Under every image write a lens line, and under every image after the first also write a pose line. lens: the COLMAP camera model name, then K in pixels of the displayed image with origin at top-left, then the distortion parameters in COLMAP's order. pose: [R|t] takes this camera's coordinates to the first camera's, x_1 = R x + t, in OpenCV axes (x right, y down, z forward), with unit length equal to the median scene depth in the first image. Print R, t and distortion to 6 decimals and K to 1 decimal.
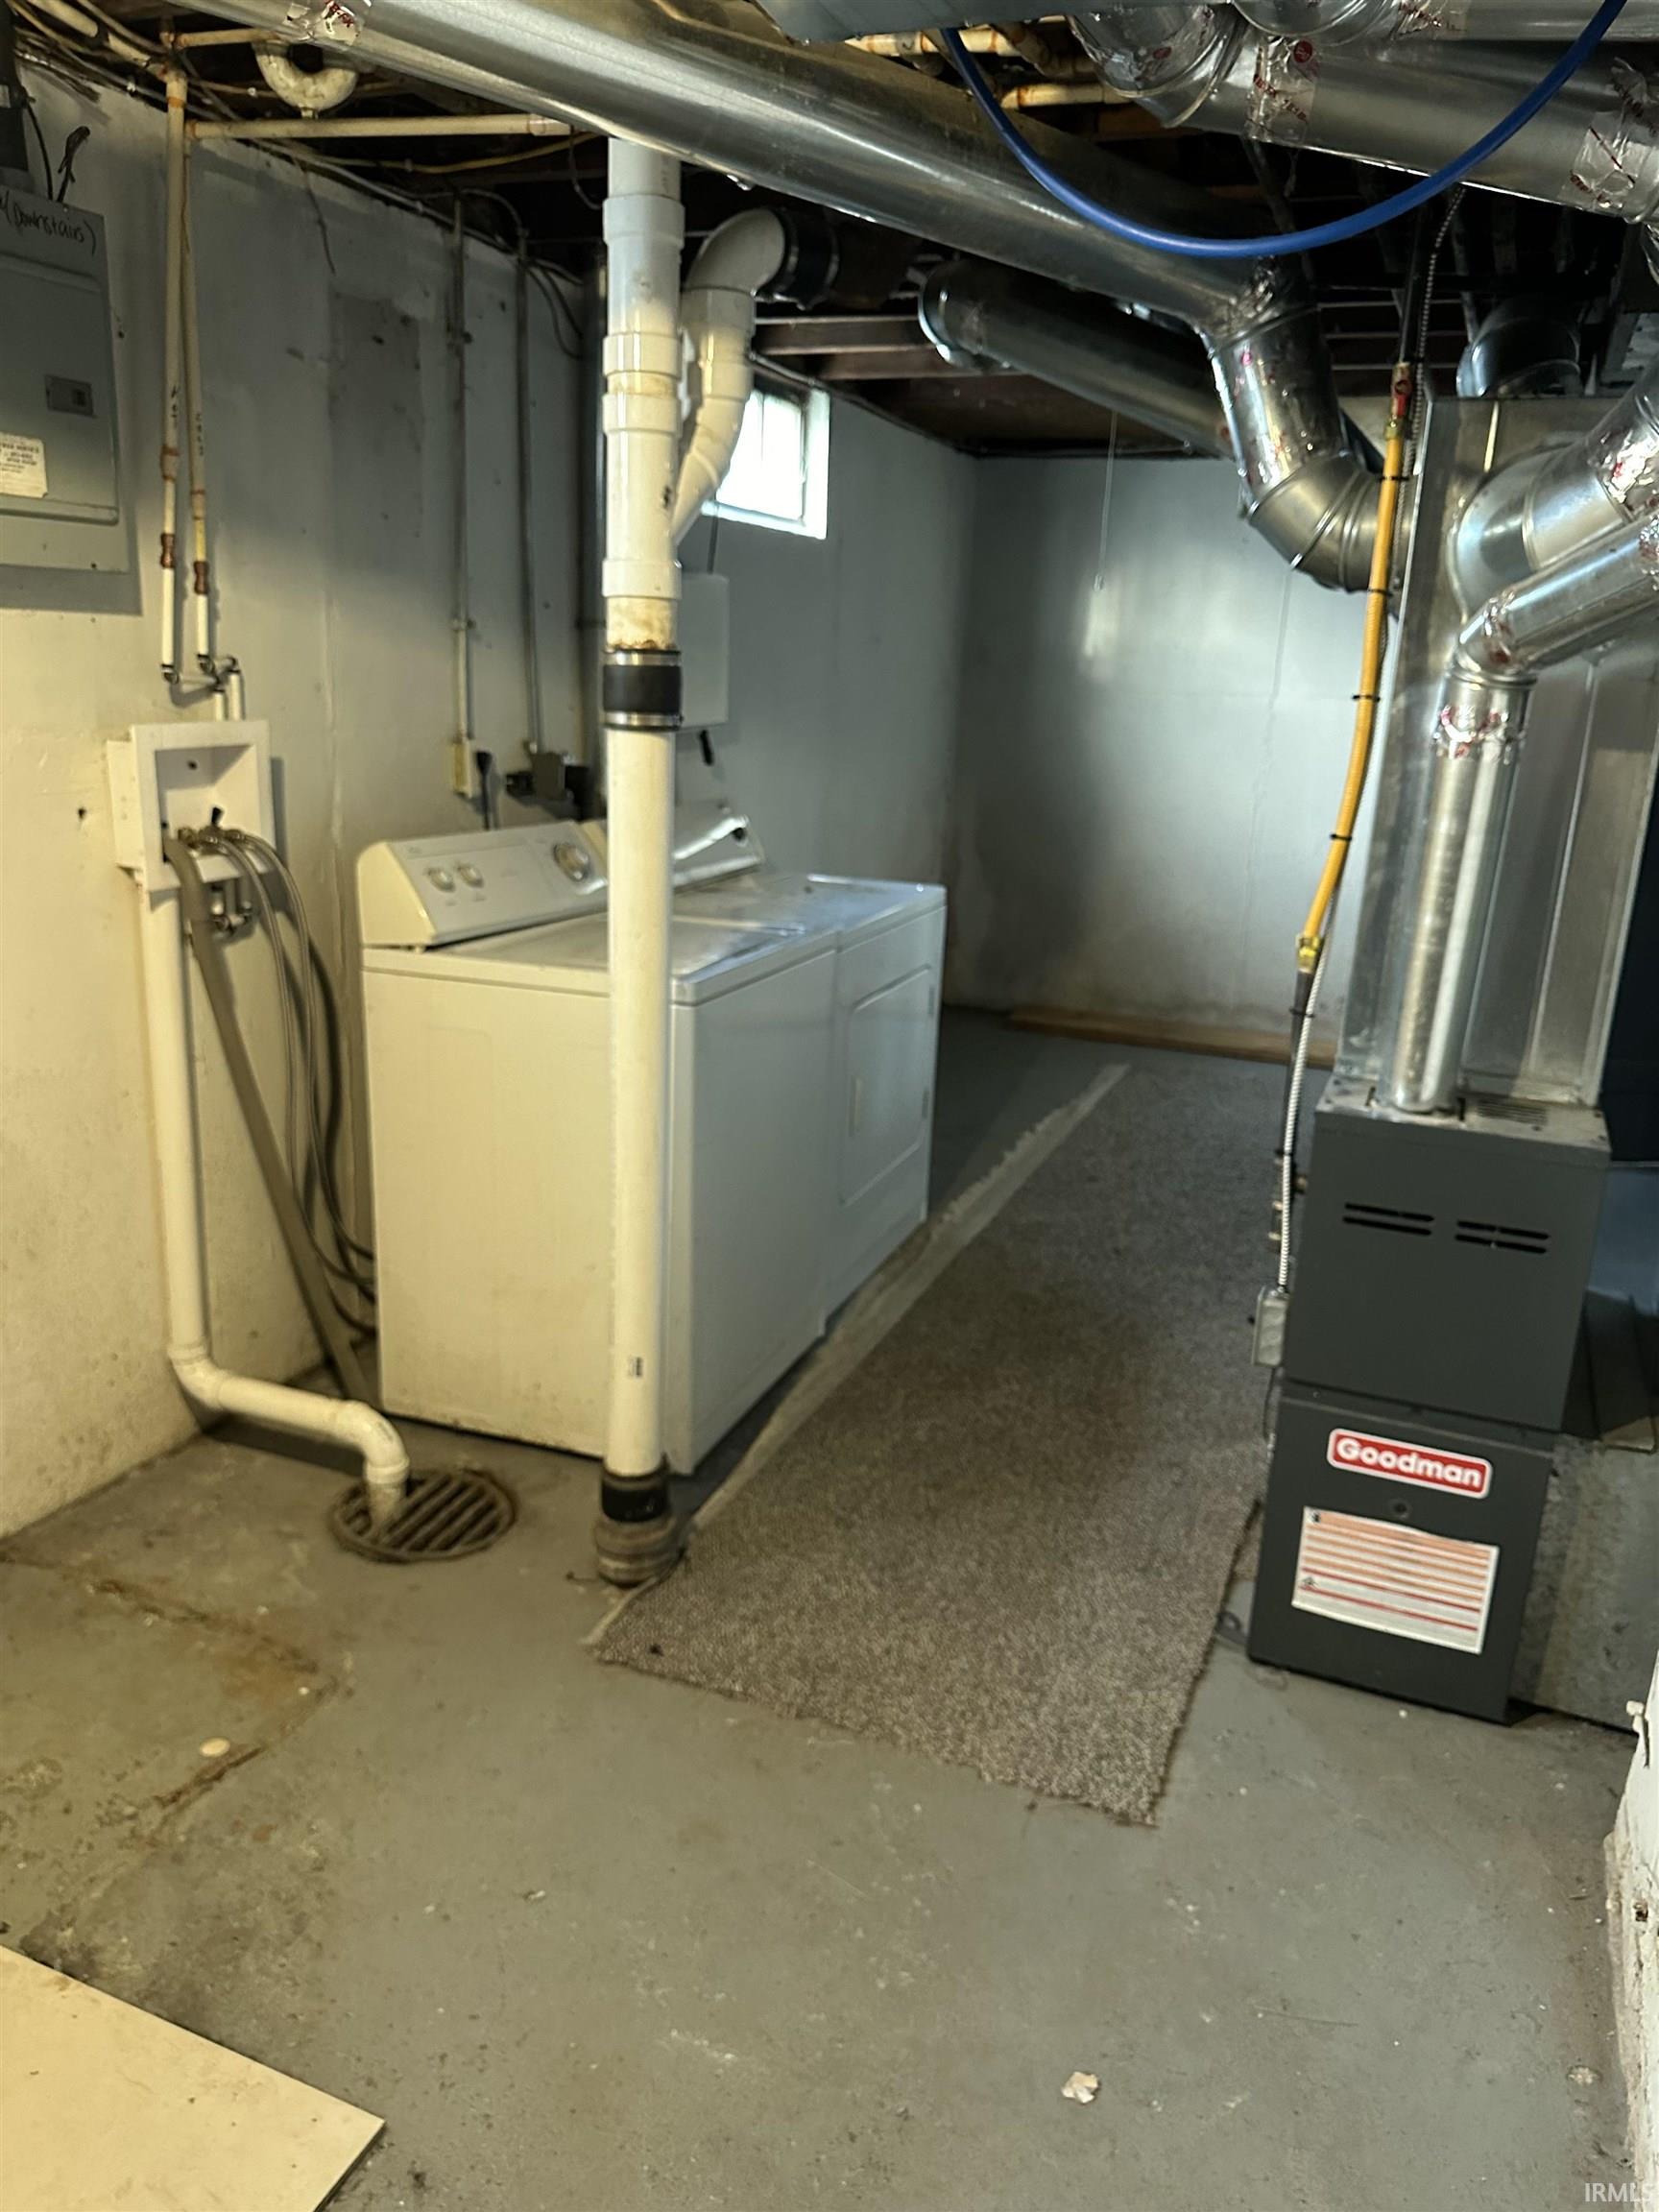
lens RADIAL K [[1546.1, 0, 831.6], [0, 1546.1, 1103.0], [0, 0, 1]] dist [0.018429, -0.031277]
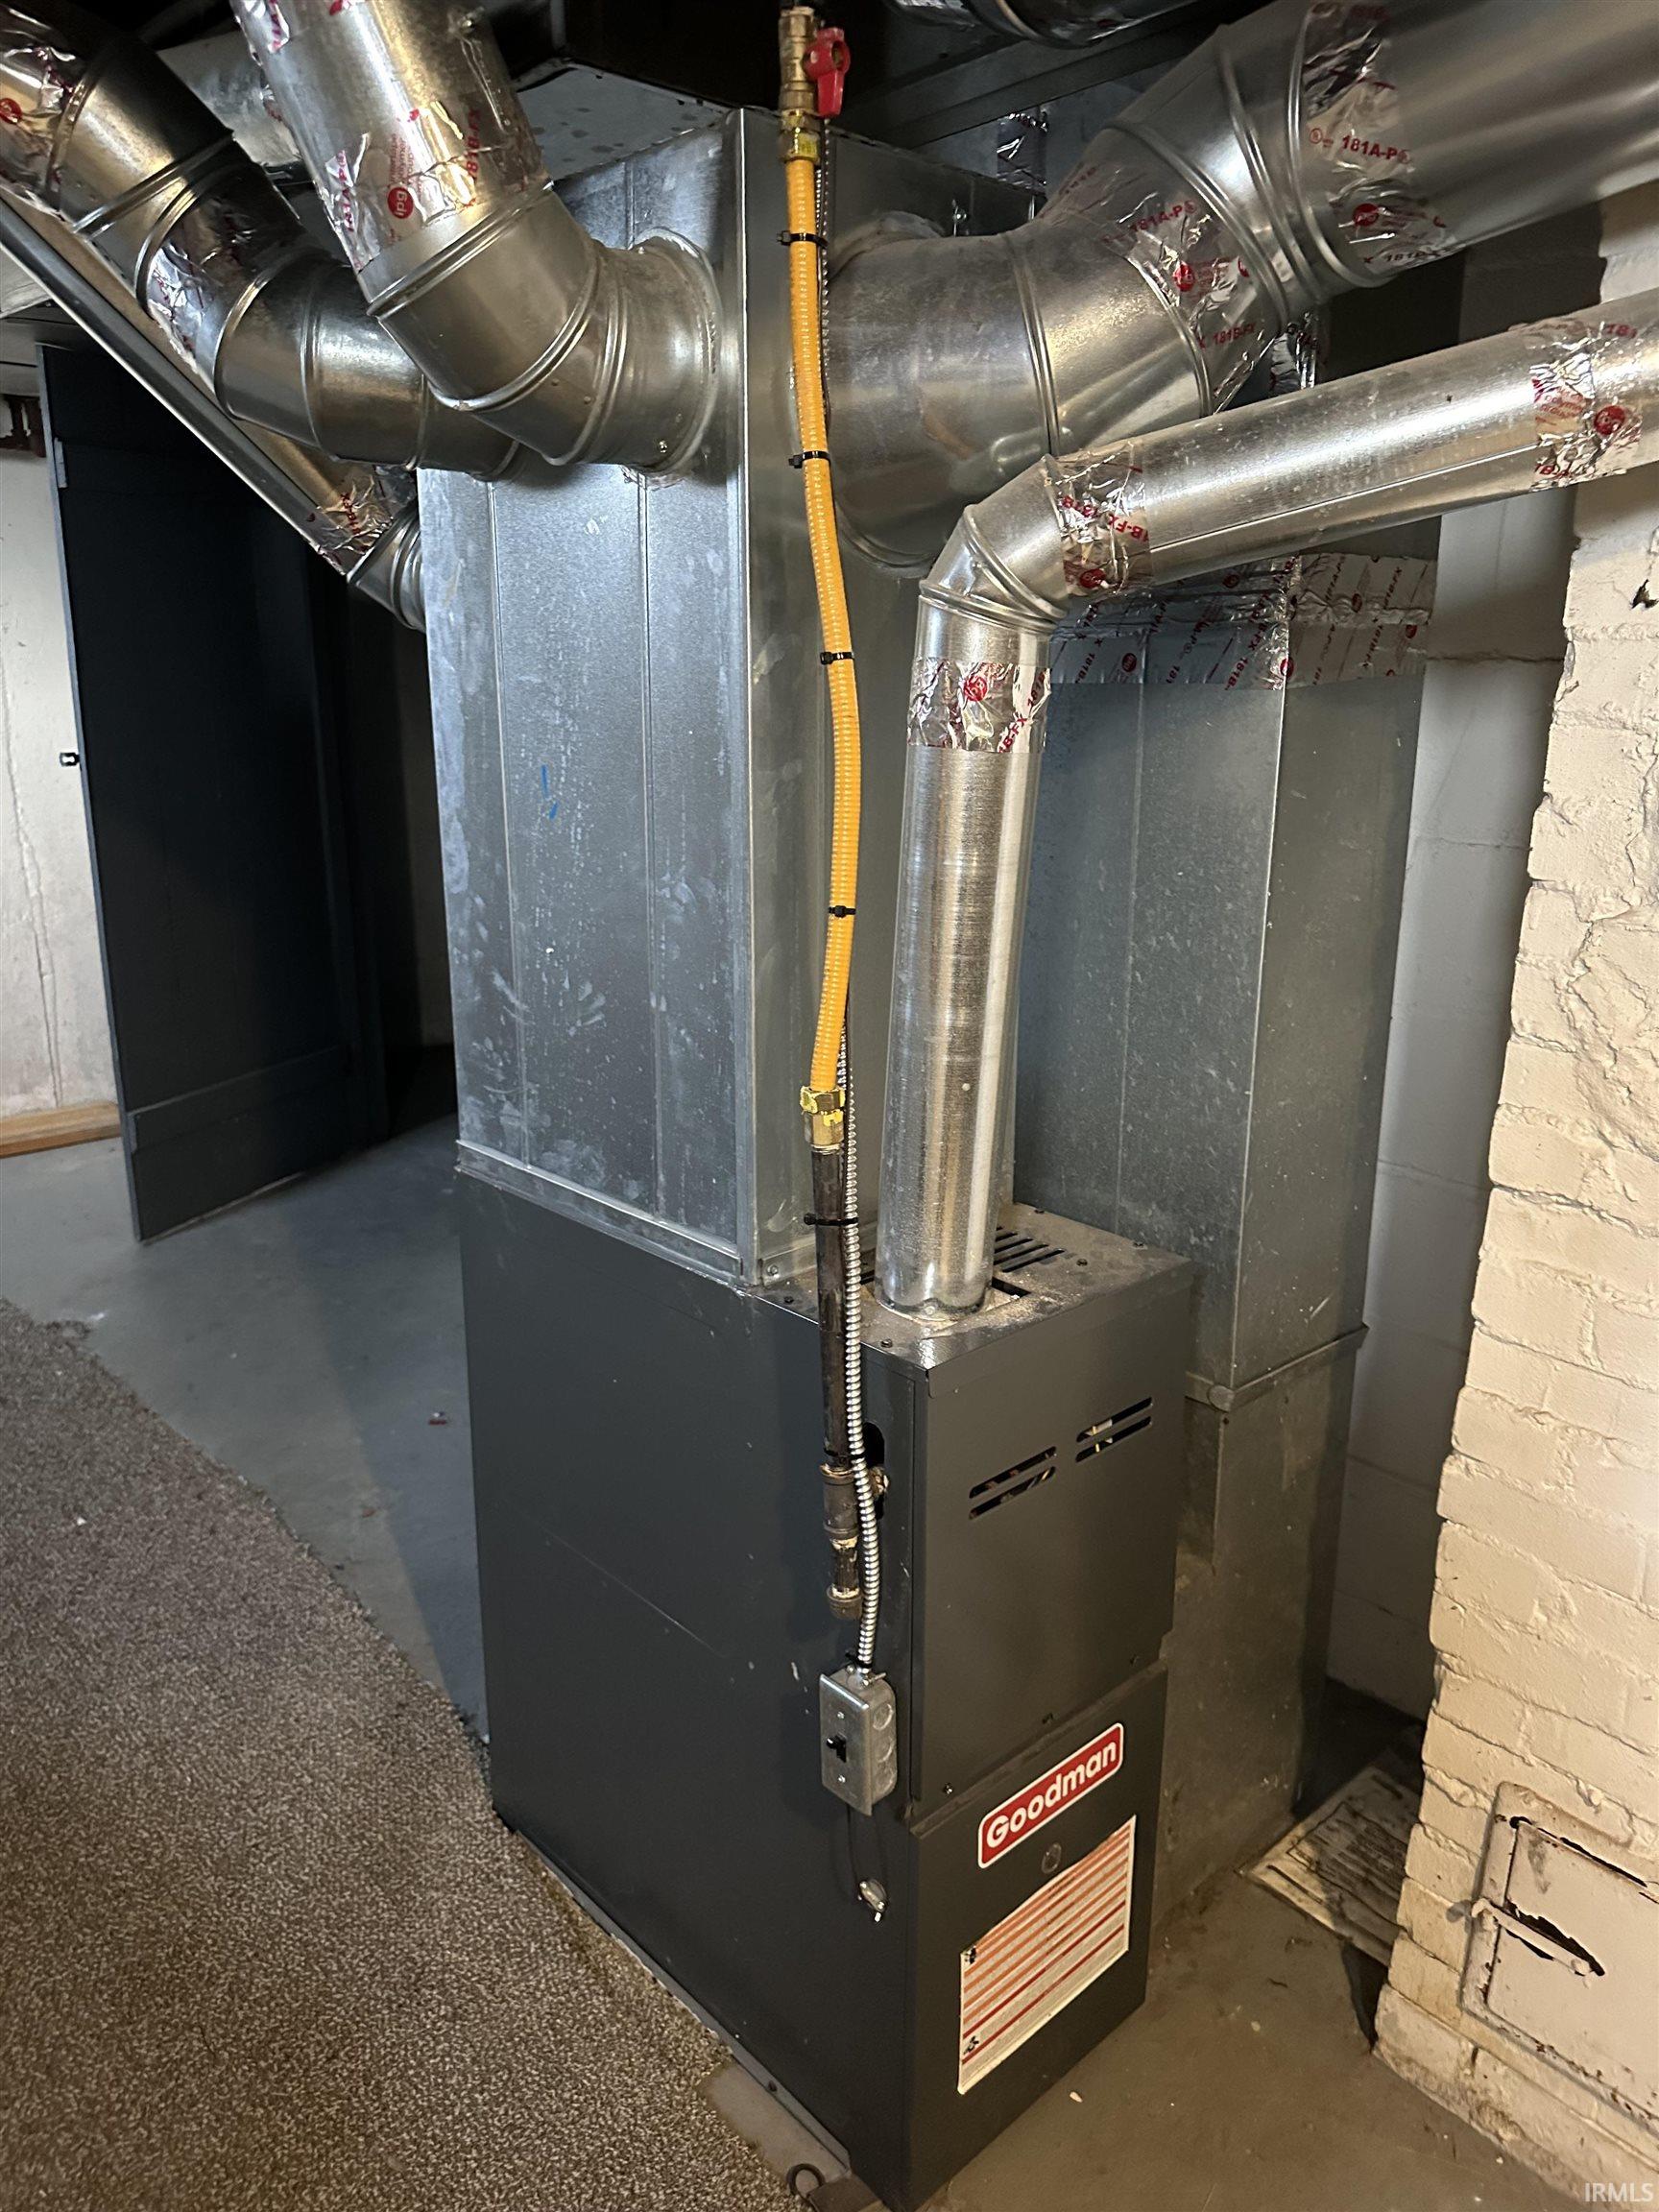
lens RADIAL K [[1546.1, 0, 827.7], [0, 1546.1, 1107.7], [0, 0, 1]] dist [0.018429, -0.031277]
pose [[0.430333, -0.281608, 0.857619, -0.164932], [0.265812, 0.947498, 0.177743, -0.196122], [-0.862646, 0.151477, 0.482594, 0.713149]]
